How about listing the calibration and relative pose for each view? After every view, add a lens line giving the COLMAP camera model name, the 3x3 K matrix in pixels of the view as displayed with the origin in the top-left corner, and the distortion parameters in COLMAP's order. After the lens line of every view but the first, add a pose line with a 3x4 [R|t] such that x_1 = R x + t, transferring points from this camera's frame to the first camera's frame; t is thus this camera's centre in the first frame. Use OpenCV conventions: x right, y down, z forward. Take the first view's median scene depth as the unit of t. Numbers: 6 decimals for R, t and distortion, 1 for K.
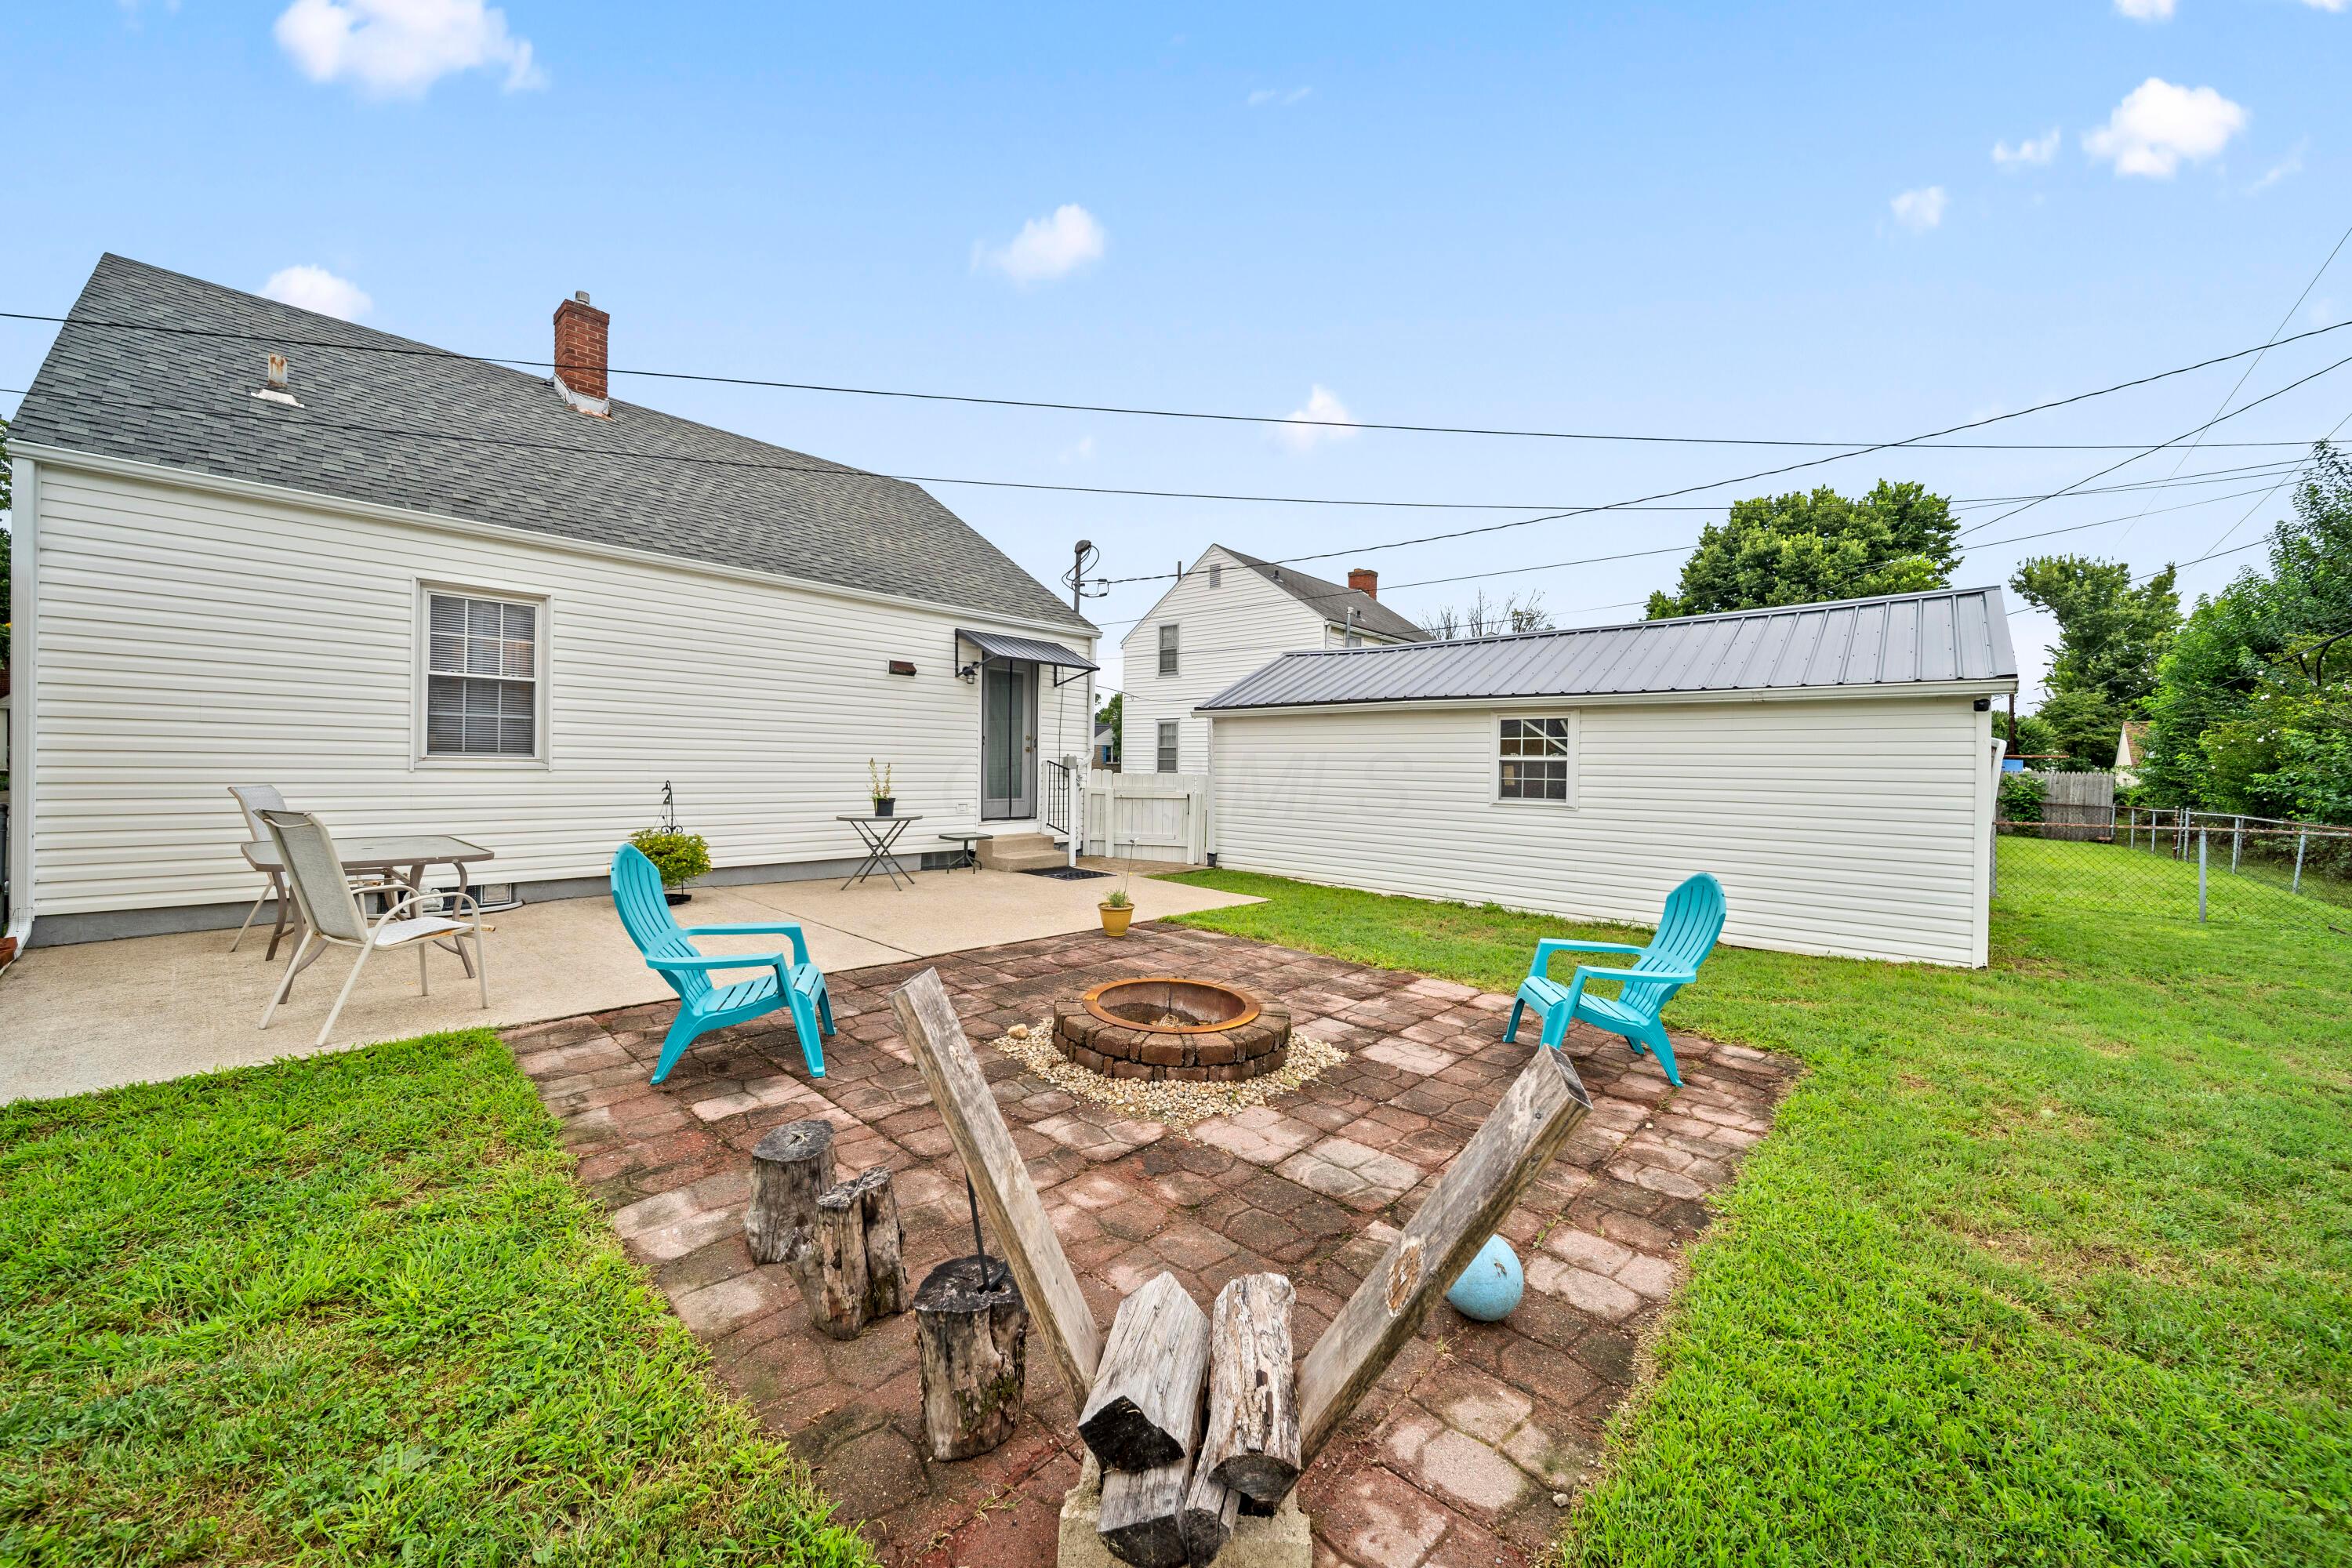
lens RADIAL K [[848.8, 0, 1176.0], [0, 848.8, 784.0], [0, 0, 1]] dist [0.000760, -0.000202]
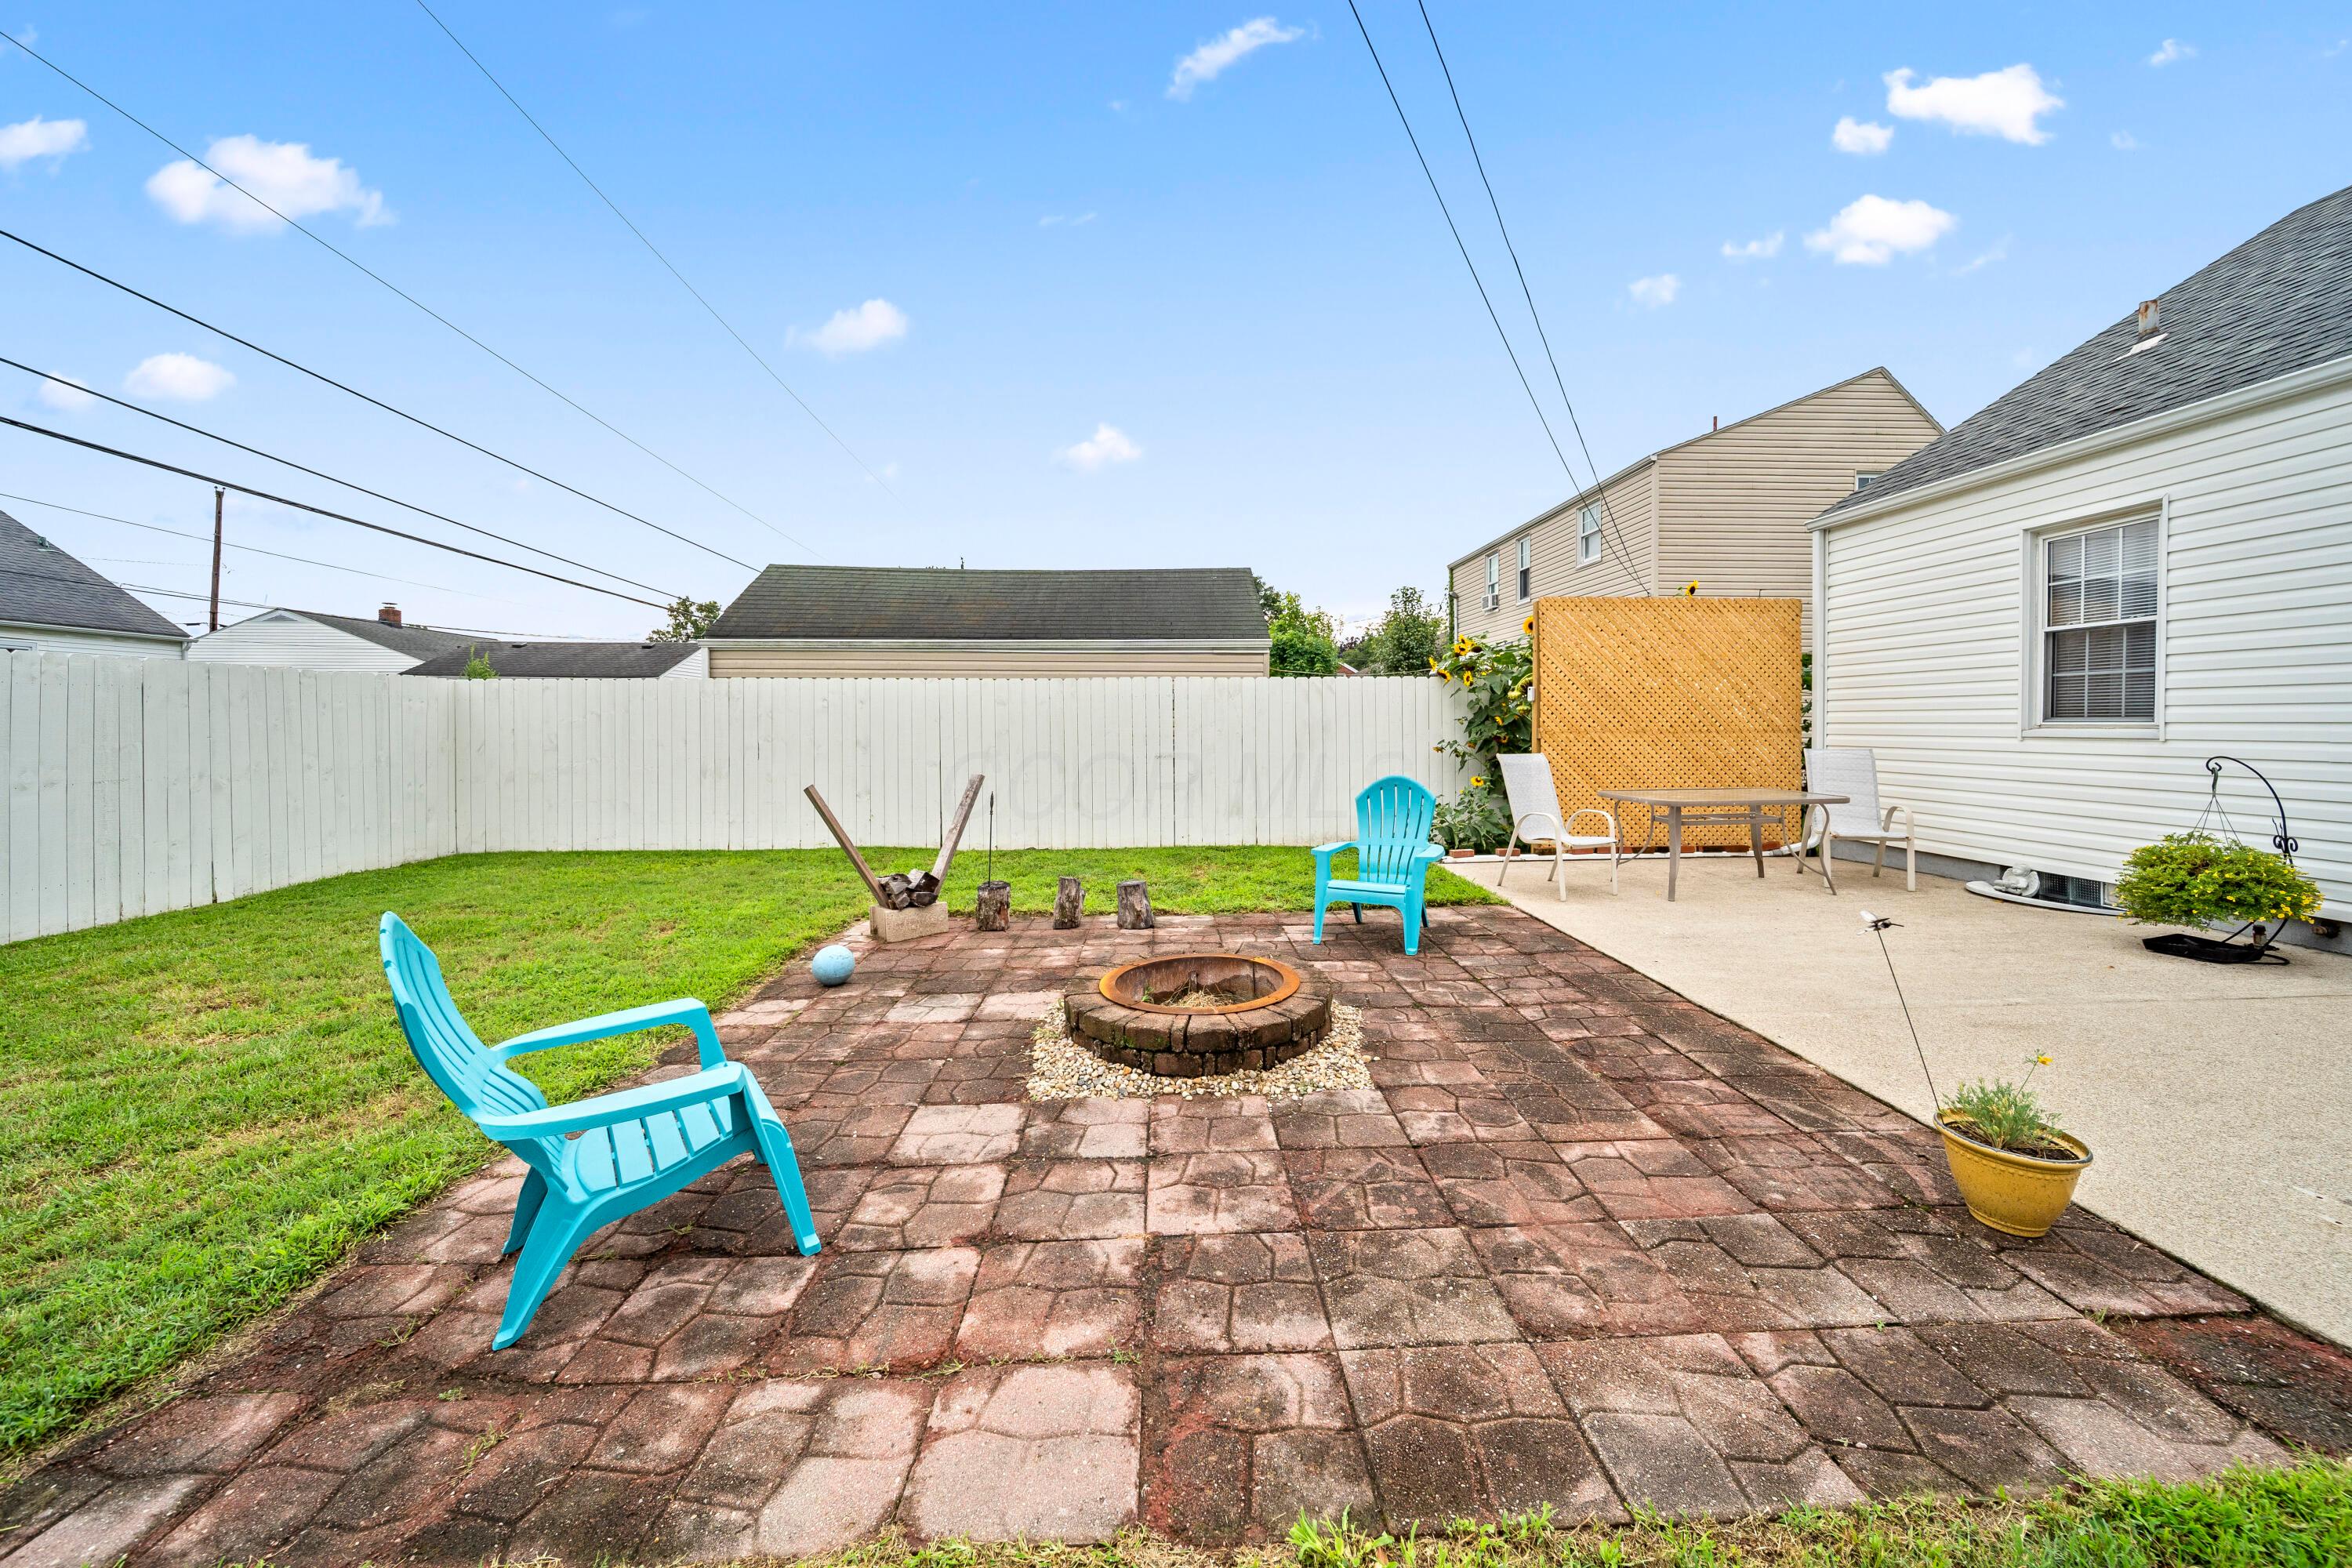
lens RADIAL K [[870.5, 0, 1180.4], [0, 870.5, 713.8], [0, 0, 1]] dist [0.000464, -0.001844]
pose [[-0.724652, -0.026837, -0.688593, 0.371614], [-0.029801, 0.999527, -0.007594, -0.007800], [0.688471, 0.015018, -0.725109, 0.947289]]
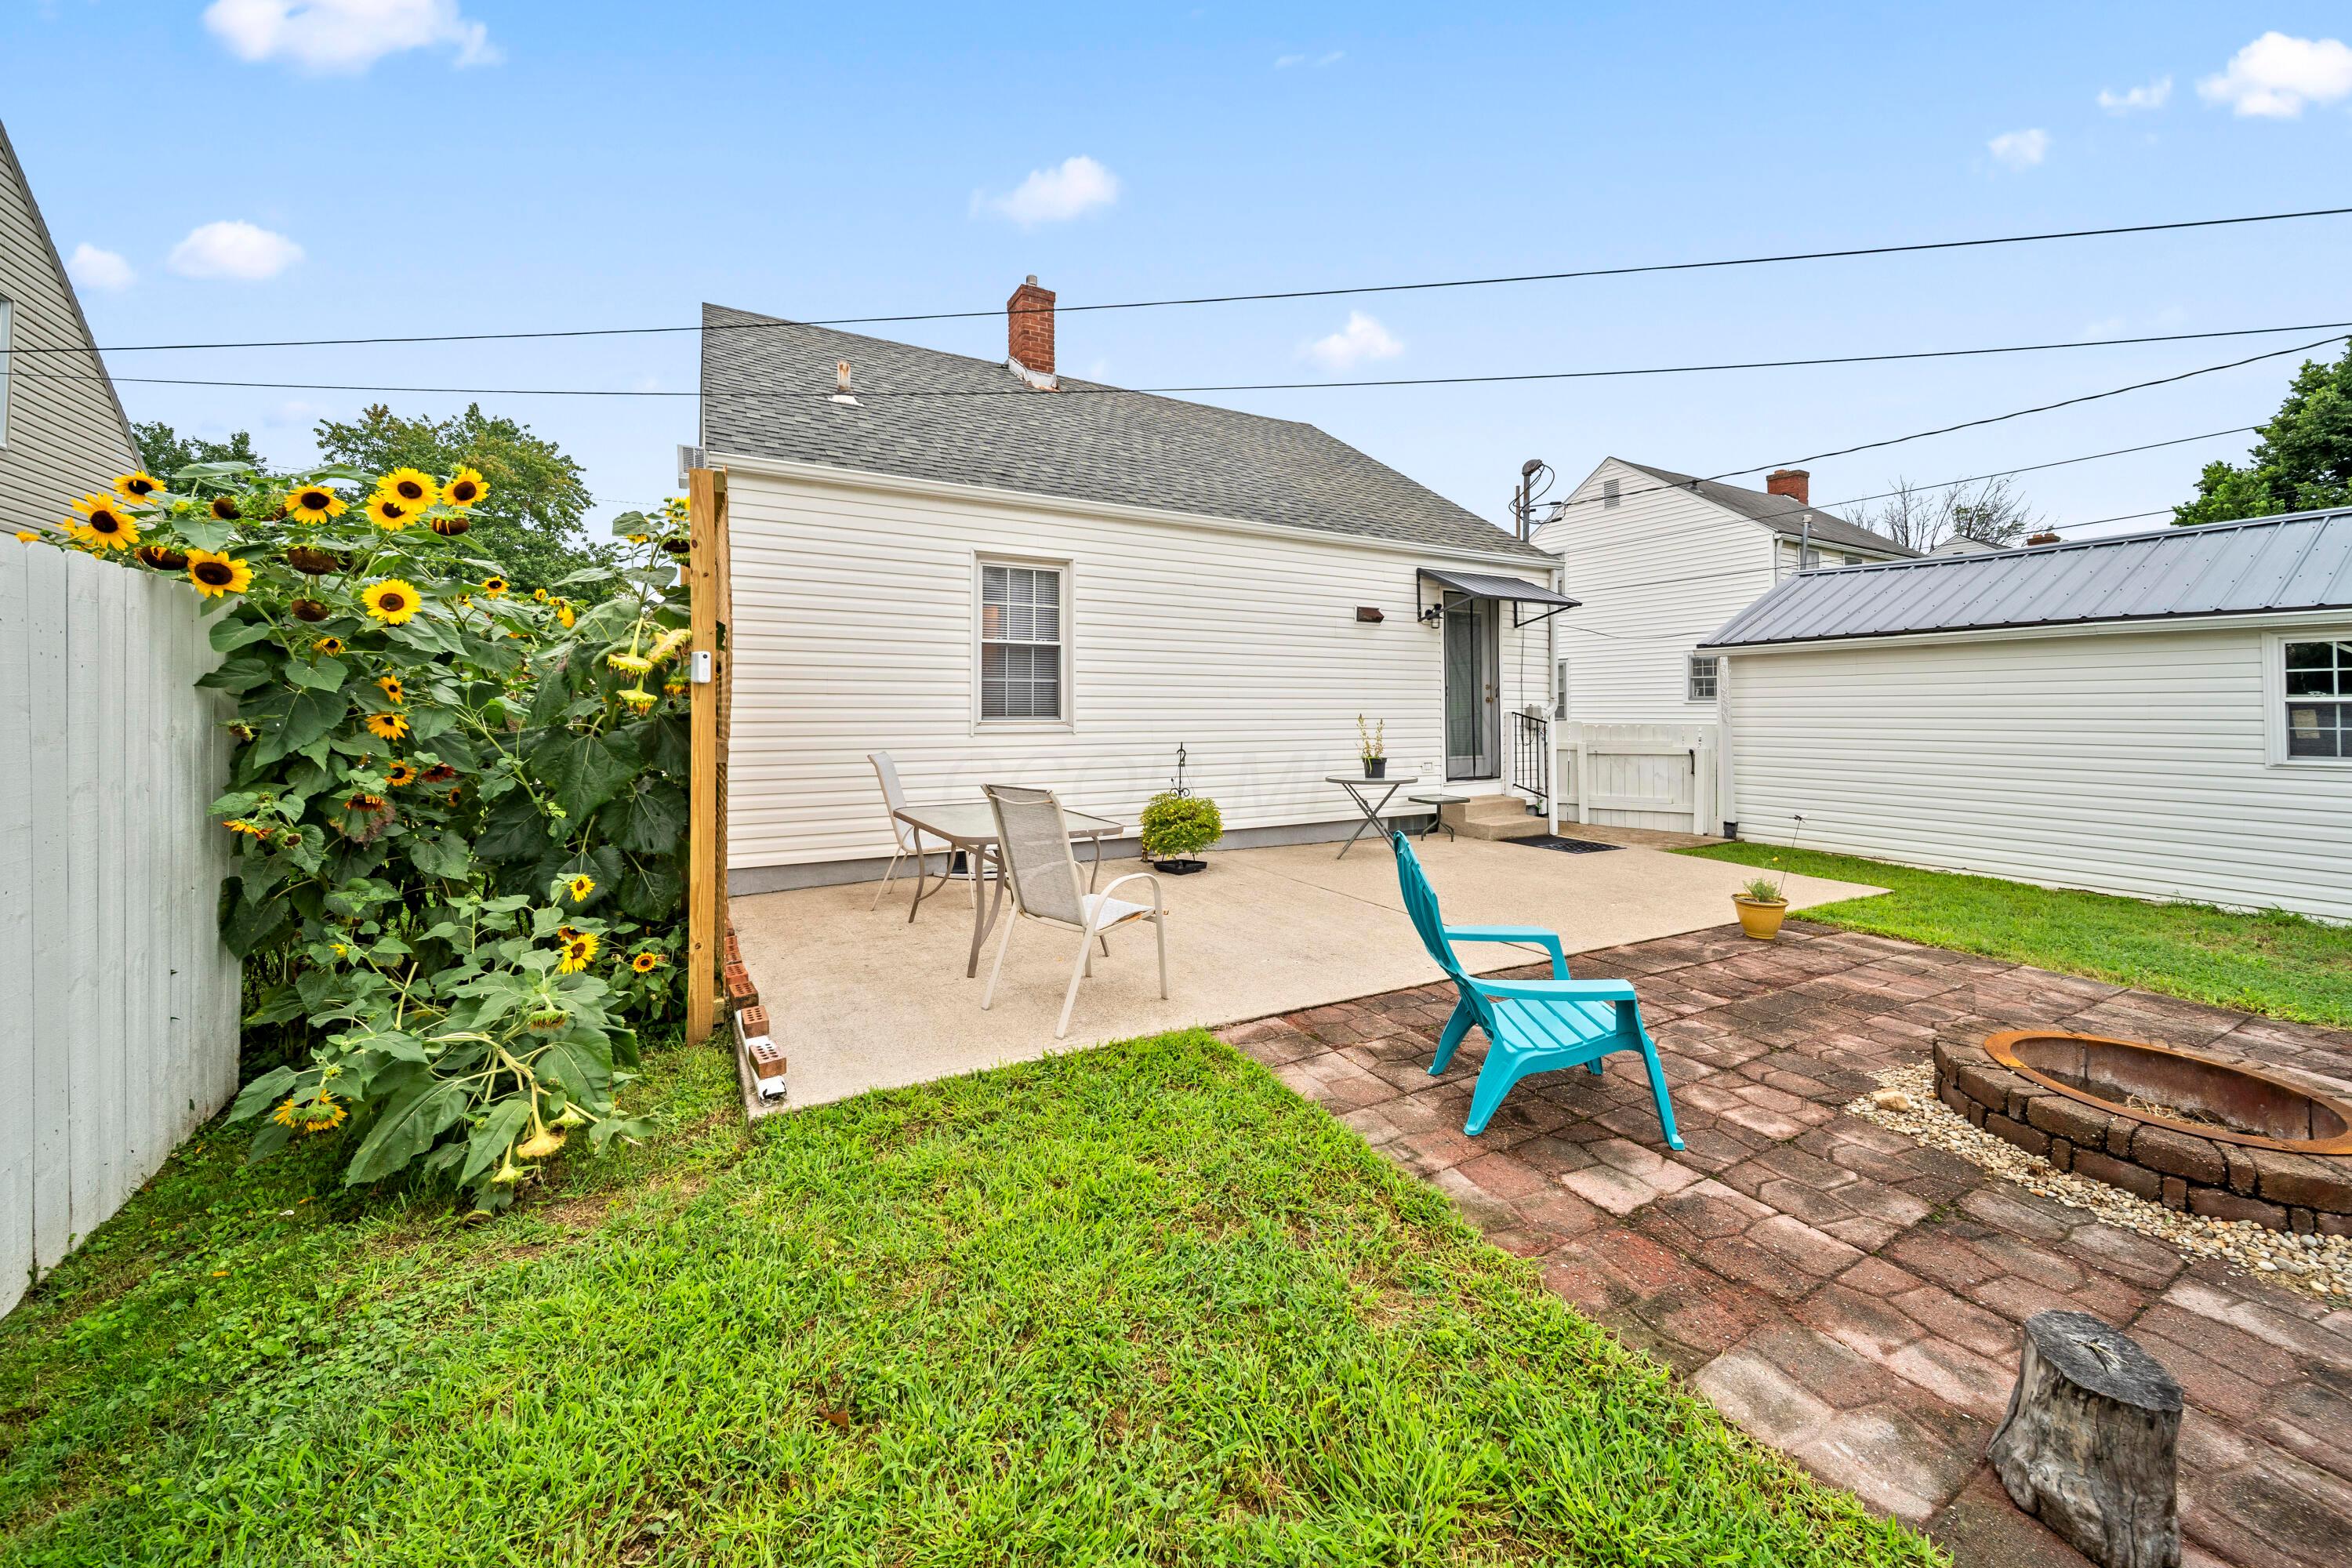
lens RADIAL K [[870.5, 0, 1180.4], [0, 870.5, 713.8], [0, 0, 1]] dist [0.000464, -0.001844]
pose [[0.949930, -0.016822, -0.312008, -0.295309], [0.010489, 0.999704, -0.021965, -0.014391], [0.312286, 0.017593, 0.949825, 0.060920]]
